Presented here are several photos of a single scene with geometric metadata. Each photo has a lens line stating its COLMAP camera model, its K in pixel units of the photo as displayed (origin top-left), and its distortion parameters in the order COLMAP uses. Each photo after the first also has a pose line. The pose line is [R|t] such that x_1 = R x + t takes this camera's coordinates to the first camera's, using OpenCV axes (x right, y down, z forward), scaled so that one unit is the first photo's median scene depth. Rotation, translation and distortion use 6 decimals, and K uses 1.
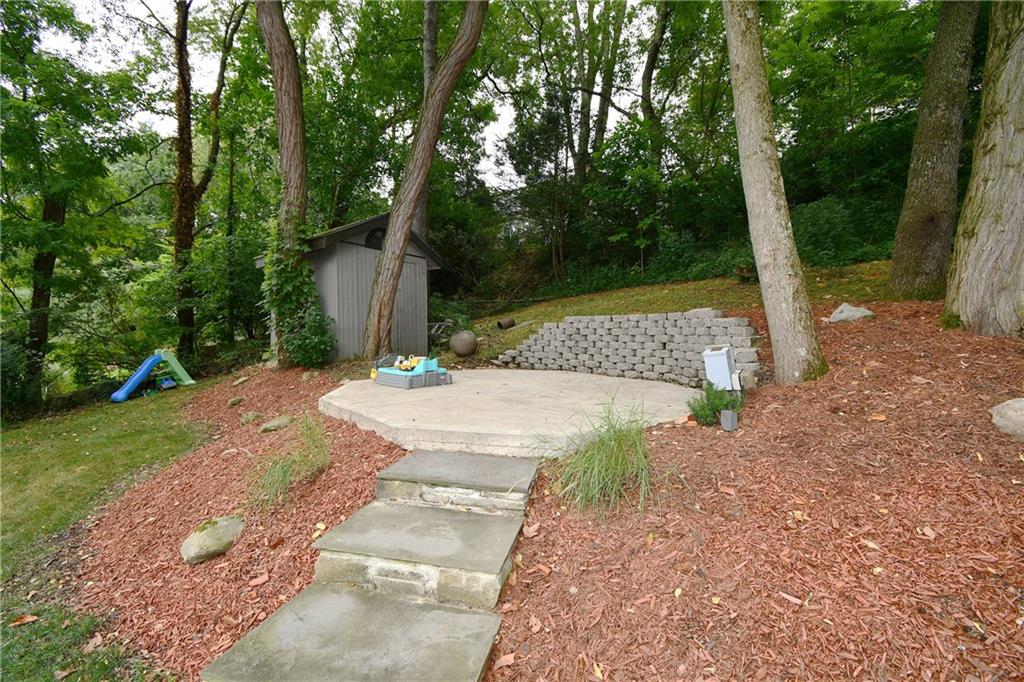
lens RADIAL K [[450.8, 0, 512.0], [0, 450.8, 341.0], [0, 0, 1]] dist [0.020519, -0.024021]
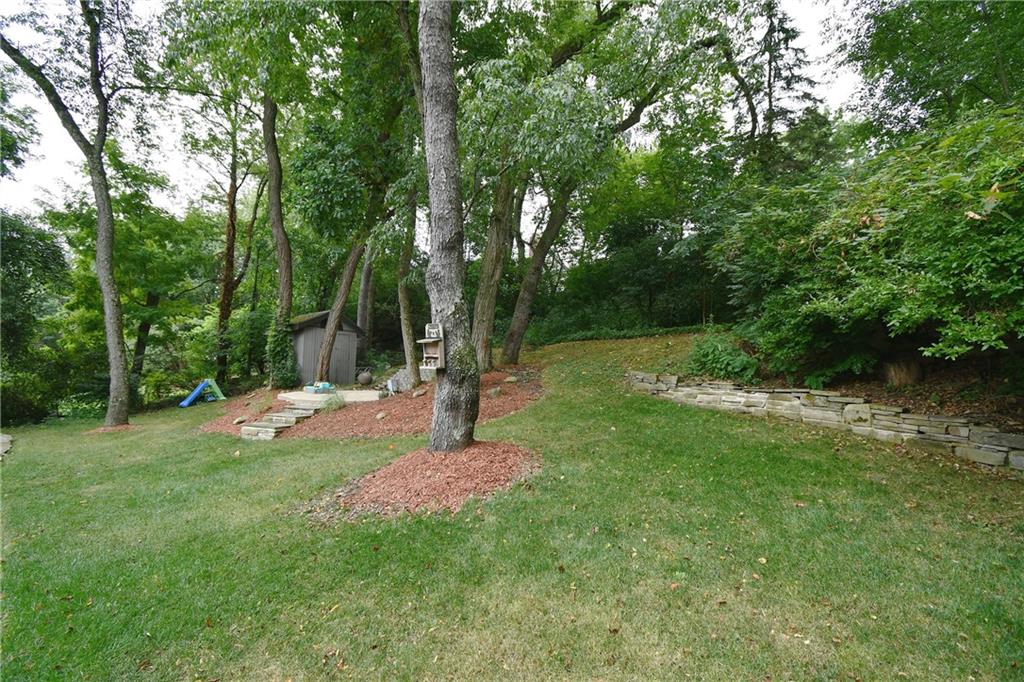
lens RADIAL K [[450.8, 0, 512.0], [0, 450.8, 341.0], [0, 0, 1]] dist [0.020519, -0.024021]
pose [[0.999328, 0.022021, -0.029319, 0.432547], [-0.024693, 0.995252, -0.094150, 0.008682], [0.027106, 0.094810, 0.995126, -0.703924]]
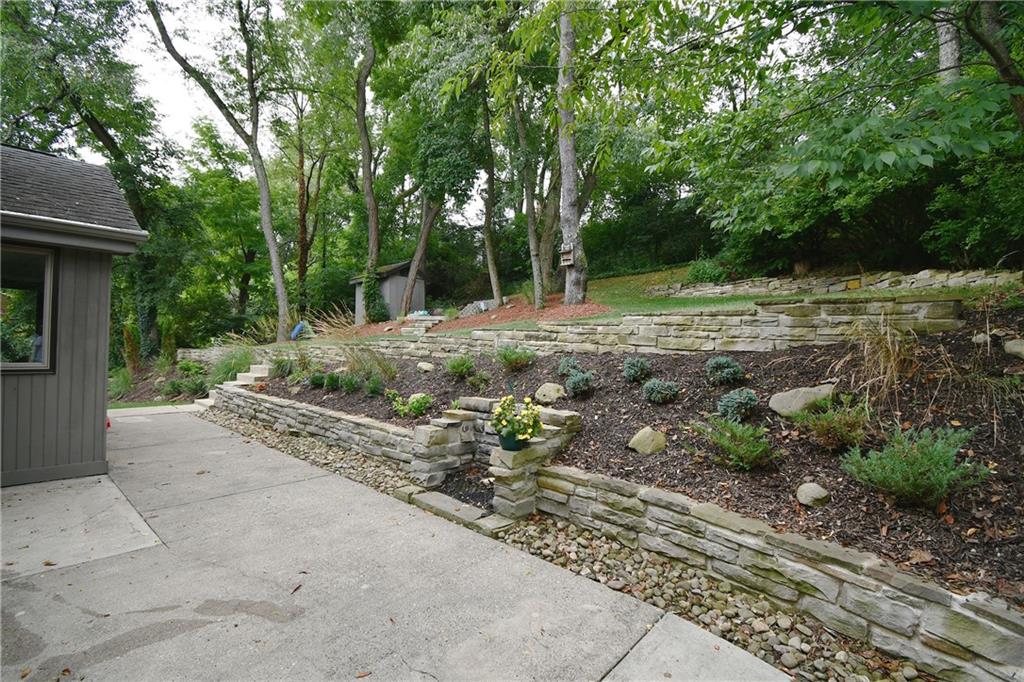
lens RADIAL K [[450.8, 0, 512.0], [0, 450.8, 341.0], [0, 0, 1]] dist [0.020519, -0.024021]
pose [[0.999946, -0.001392, -0.010346, 0.247129], [0.001171, 0.999773, -0.021282, 0.162796], [0.010374, 0.021269, 0.999720, -1.155413]]
